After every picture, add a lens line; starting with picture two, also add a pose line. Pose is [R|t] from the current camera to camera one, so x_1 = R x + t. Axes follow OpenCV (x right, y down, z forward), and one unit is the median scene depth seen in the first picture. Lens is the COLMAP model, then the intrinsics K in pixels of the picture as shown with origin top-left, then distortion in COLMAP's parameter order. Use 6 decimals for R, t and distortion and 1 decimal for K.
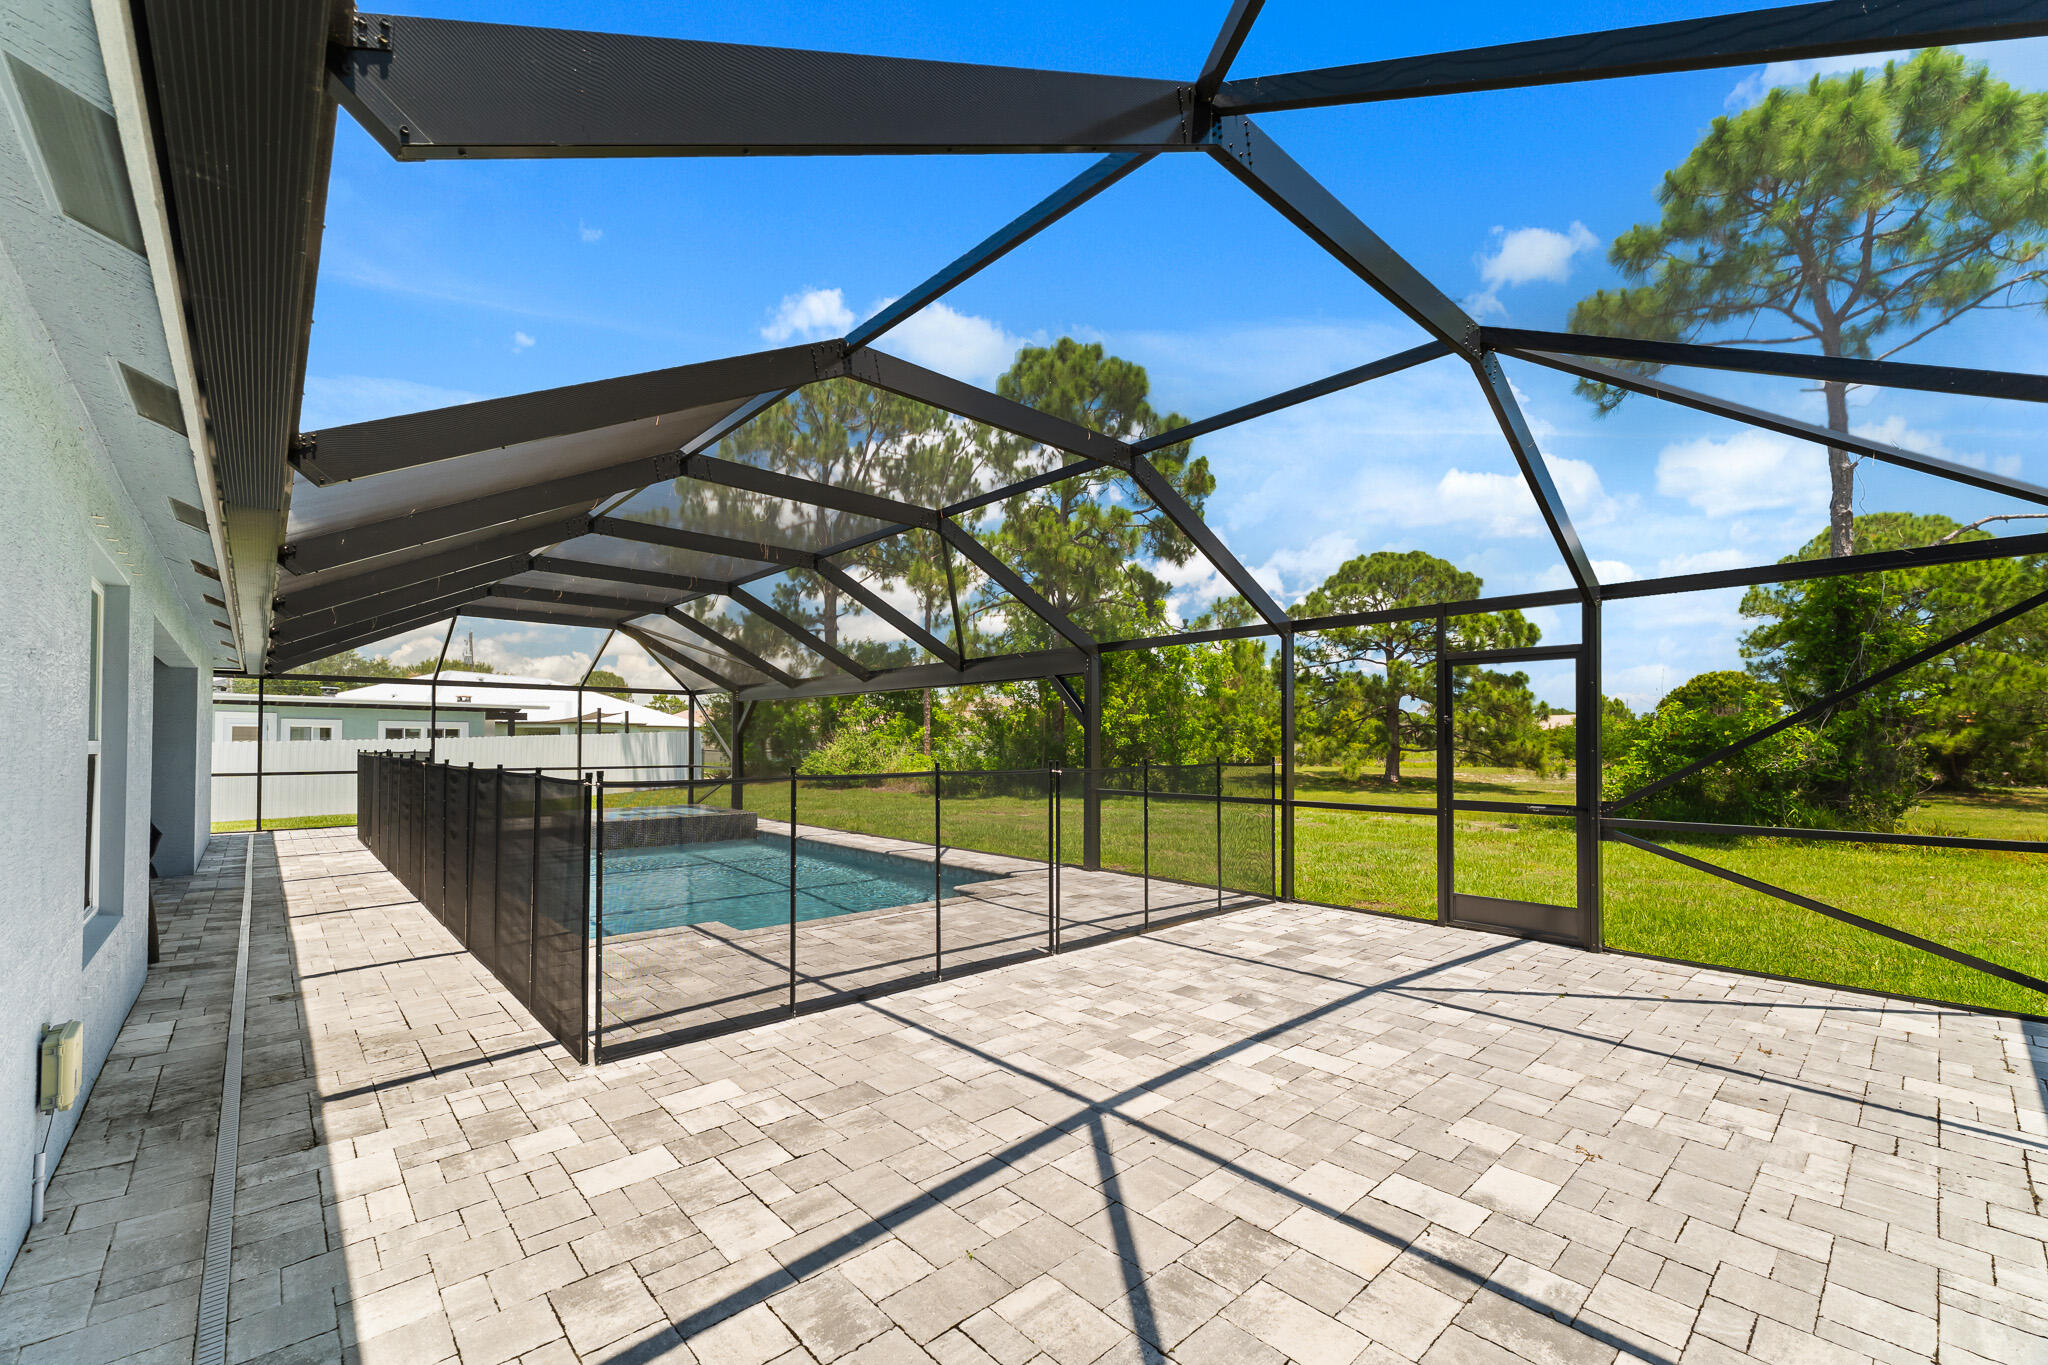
lens RADIAL K [[835.2, 0, 1023.8], [0, 835.2, 704.1], [0, 0, 1]] dist [-0.000191, 0.000114]
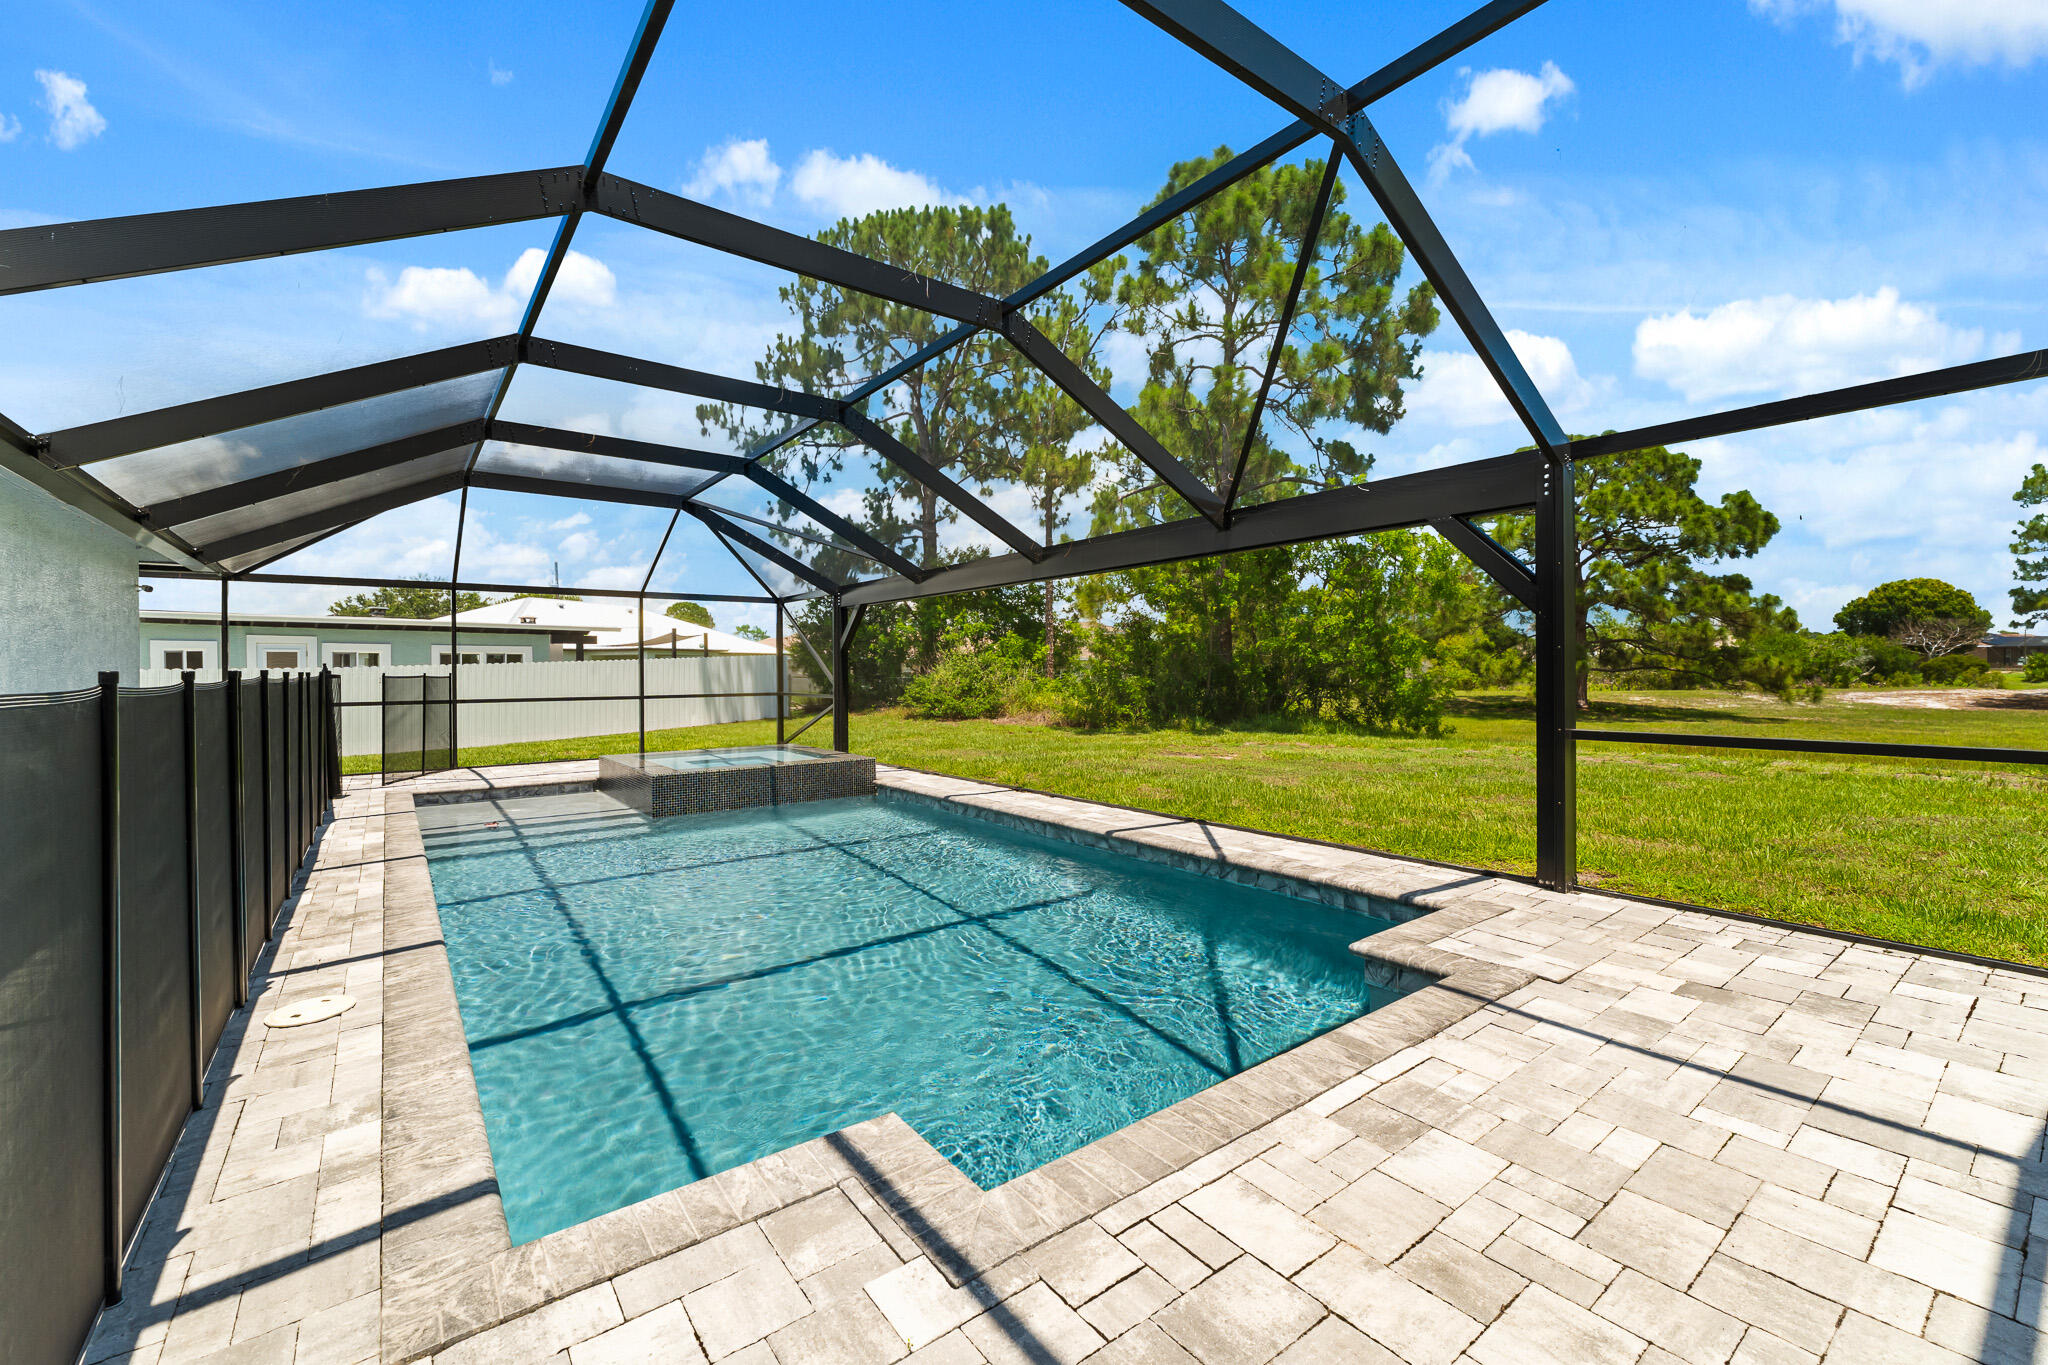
lens RADIAL K [[833.1, 0, 1012.3], [0, 833.1, 673.2], [0, 0, 1]] dist [0.001388, -0.000181]
pose [[0.994966, -0.009047, -0.099805, -0.072425], [0.014021, 0.998688, 0.049246, 0.013552], [0.099229, -0.050397, 0.993788, 0.169969]]
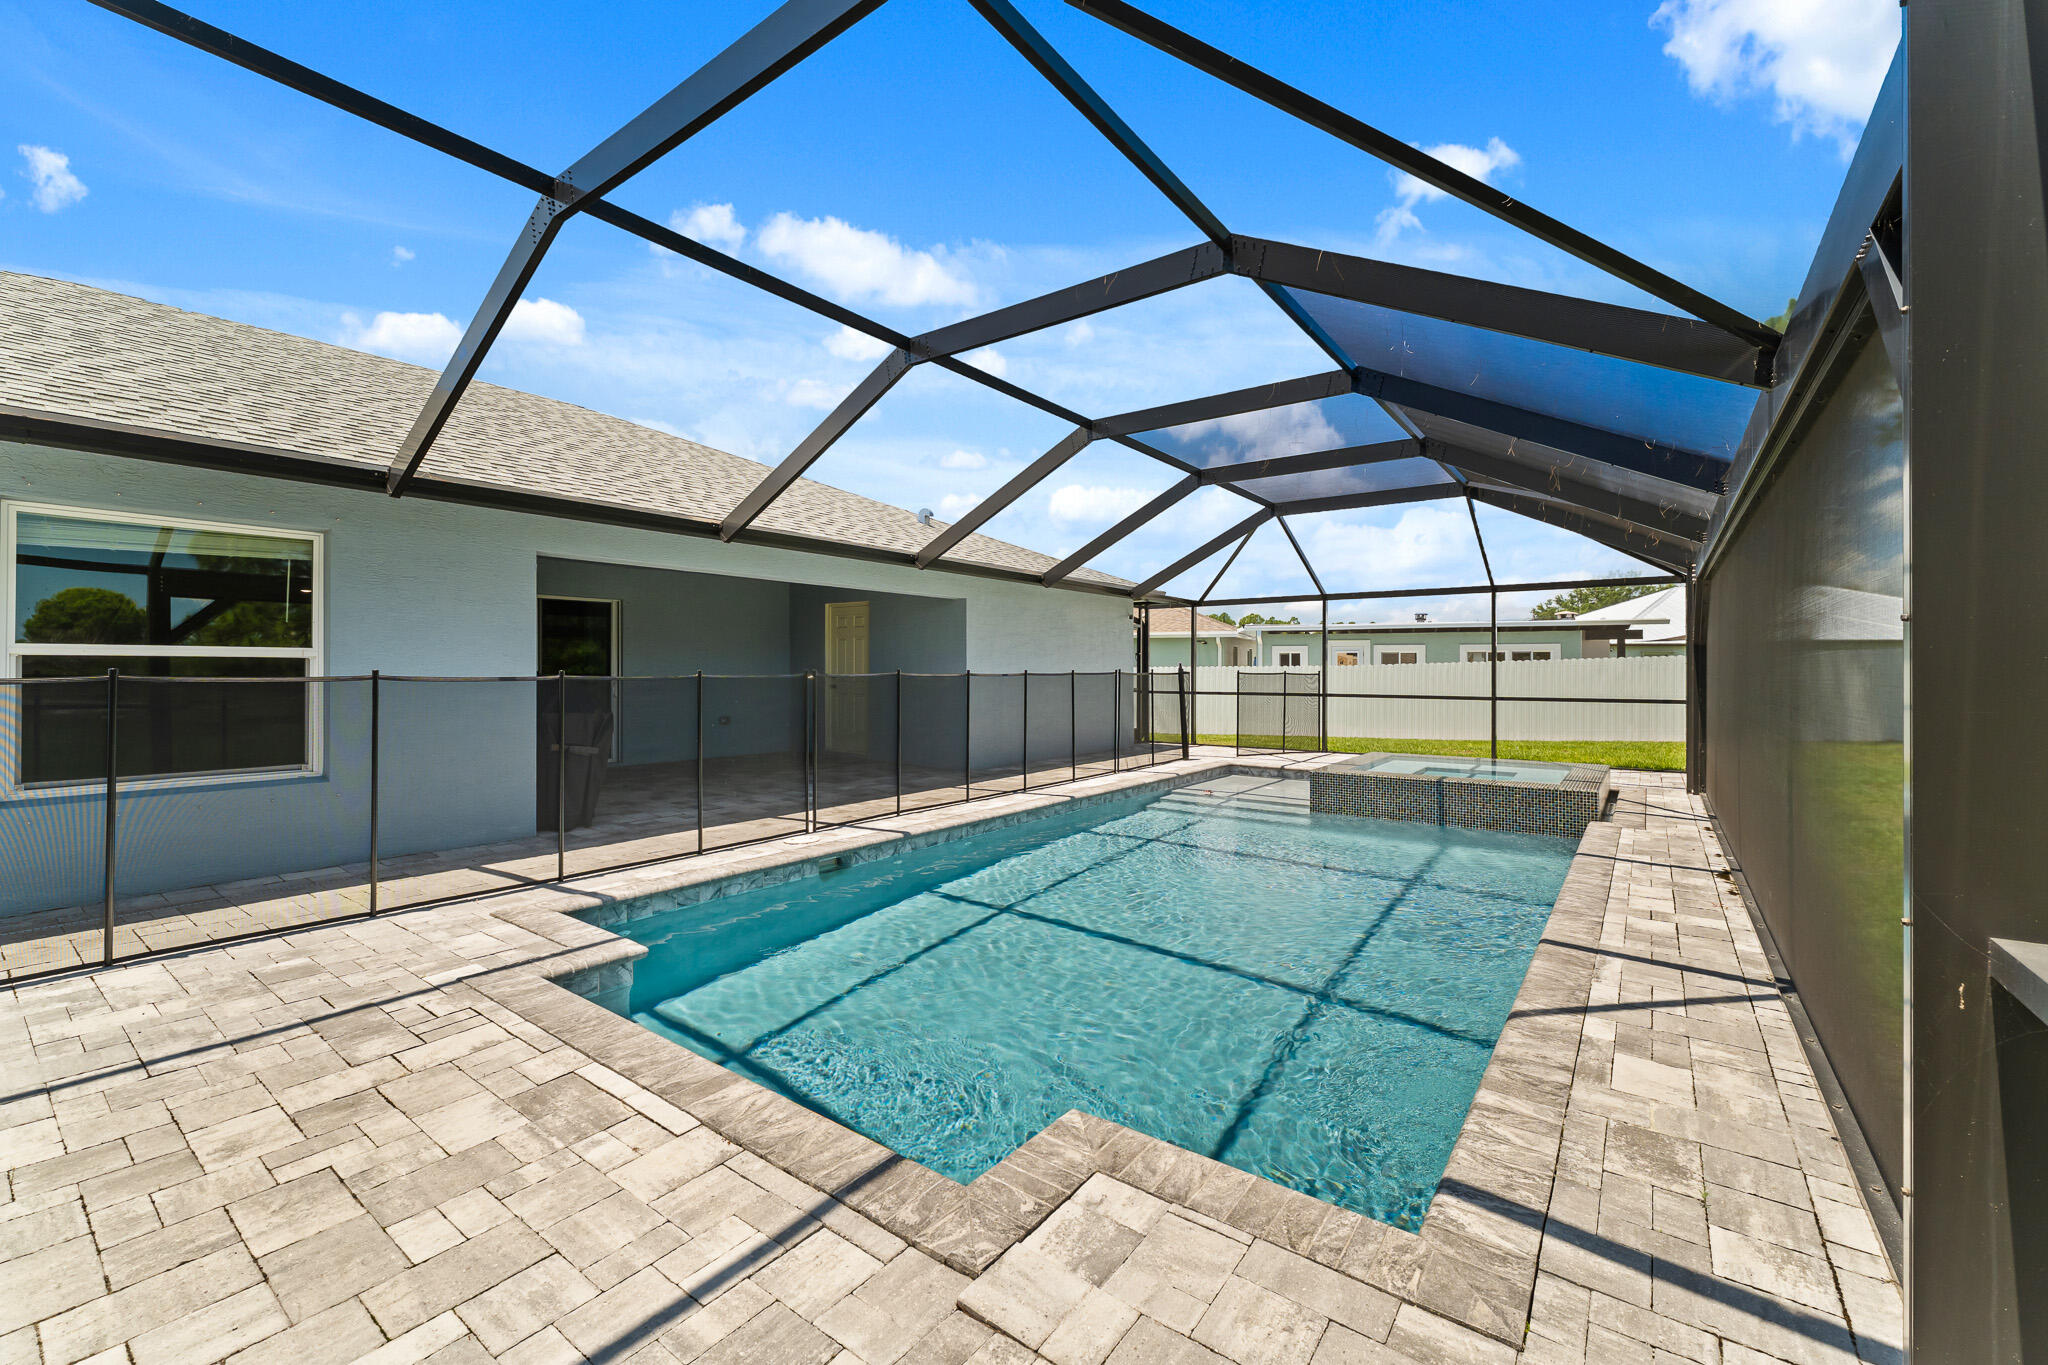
lens RADIAL K [[828.1, 0, 1016.7], [0, 828.1, 665.7], [0, 0, 1]] dist [-0.000659, 0.000099]
pose [[0.182527, -0.007571, -0.983172, 0.066106], [0.044393, 0.999014, 0.000548, 0.019300], [0.982198, -0.043746, 0.182683, 0.301675]]
